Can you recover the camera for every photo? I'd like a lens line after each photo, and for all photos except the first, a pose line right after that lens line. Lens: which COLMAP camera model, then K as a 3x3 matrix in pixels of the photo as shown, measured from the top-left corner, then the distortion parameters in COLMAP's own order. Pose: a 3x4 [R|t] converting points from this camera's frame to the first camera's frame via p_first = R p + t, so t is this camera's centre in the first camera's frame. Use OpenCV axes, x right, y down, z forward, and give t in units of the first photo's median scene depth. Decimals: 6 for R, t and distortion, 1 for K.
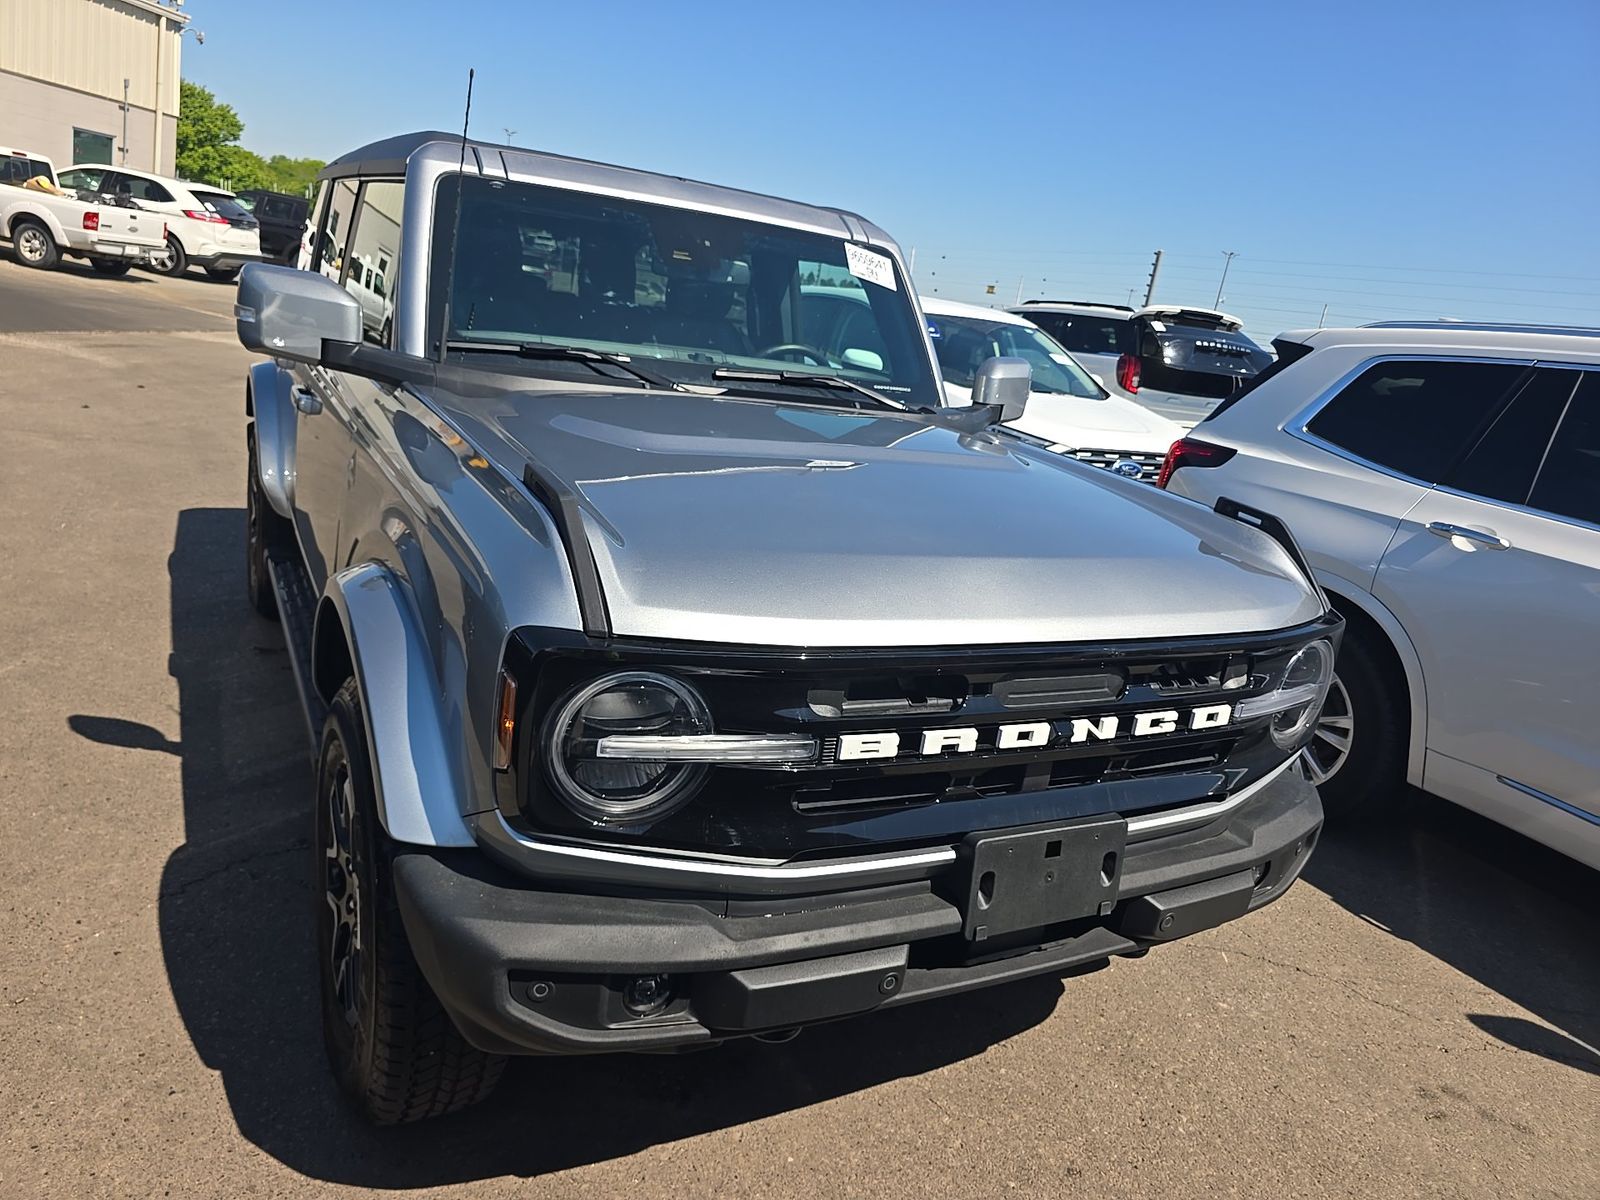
lens RADIAL K [[1066.5, 0, 800.0], [0, 1066.5, 600.0], [0, 0, 1]] dist [0.051758, -0.046831]
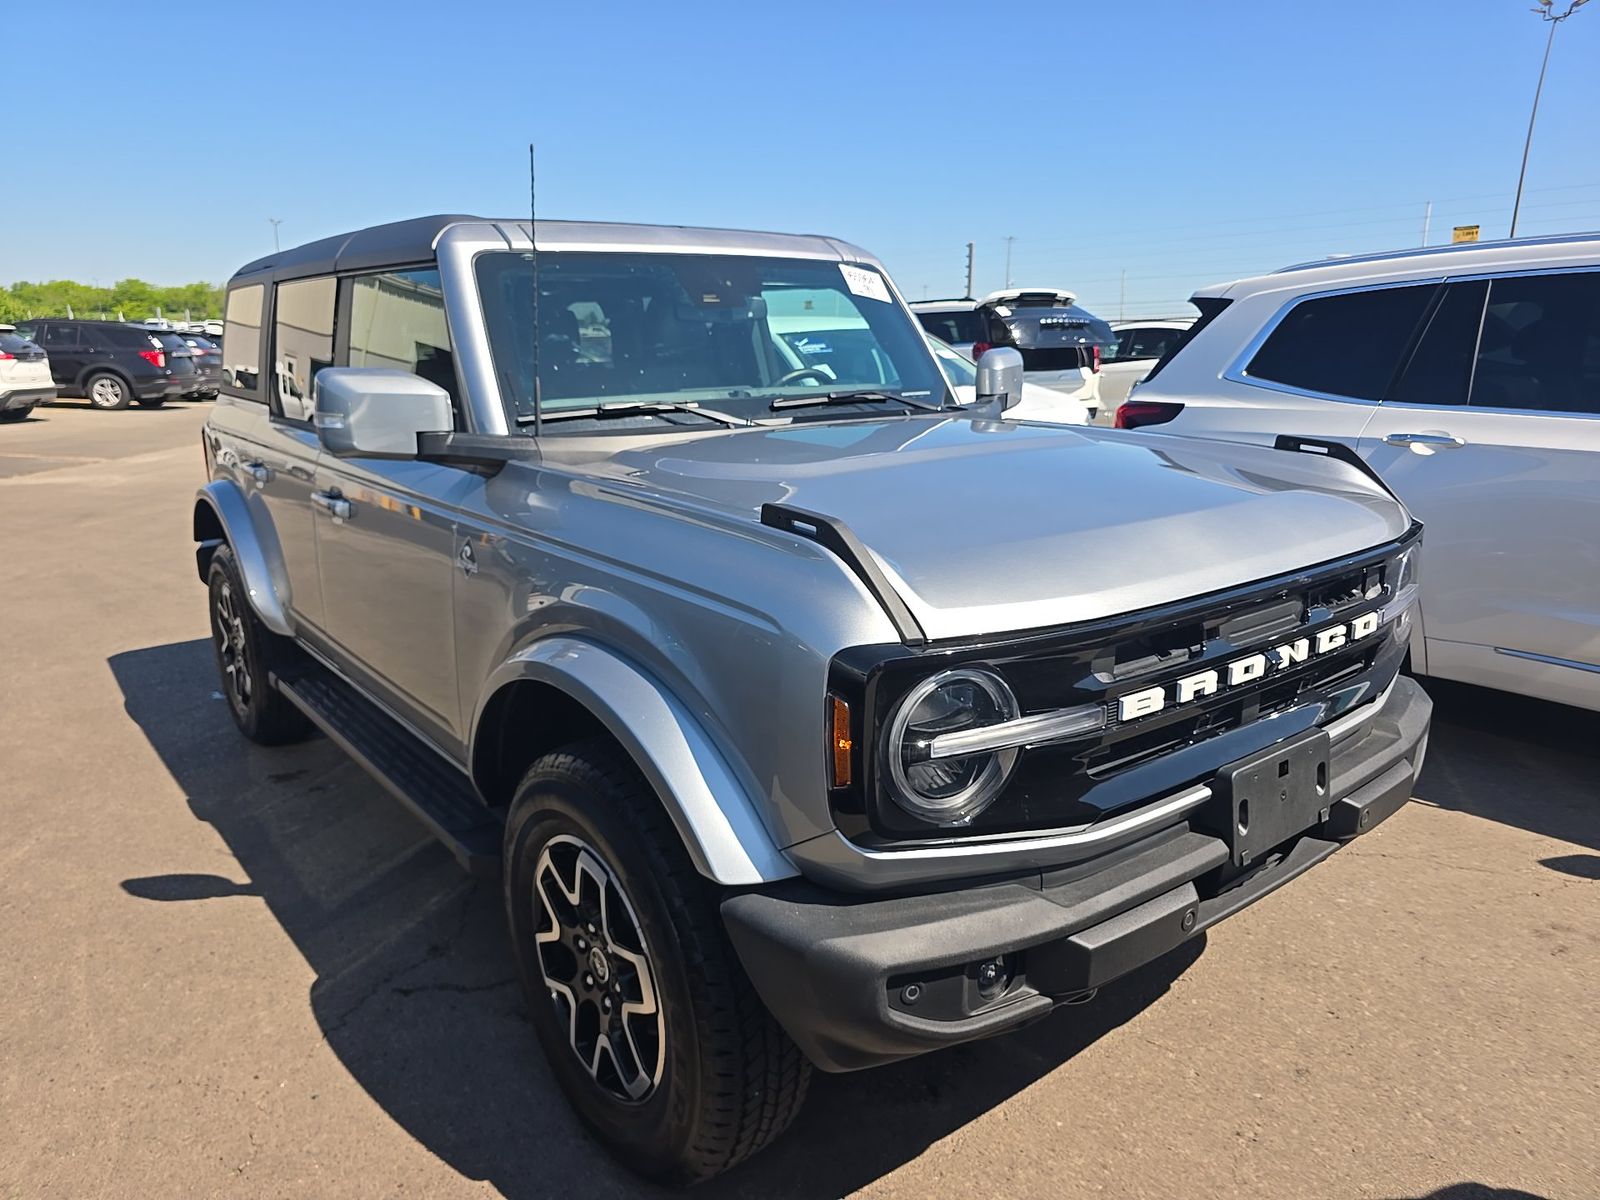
lens RADIAL K [[1068.8, 0, 793.3], [0, 1068.8, 606.0], [0, 0, 1]] dist [0.049302, -0.044676]
pose [[0.973626, -0.188963, 0.127850, -0.240937], [0.191723, 0.981403, -0.009519, -0.009327], [-0.123674, 0.033780, 0.991748, -0.016644]]
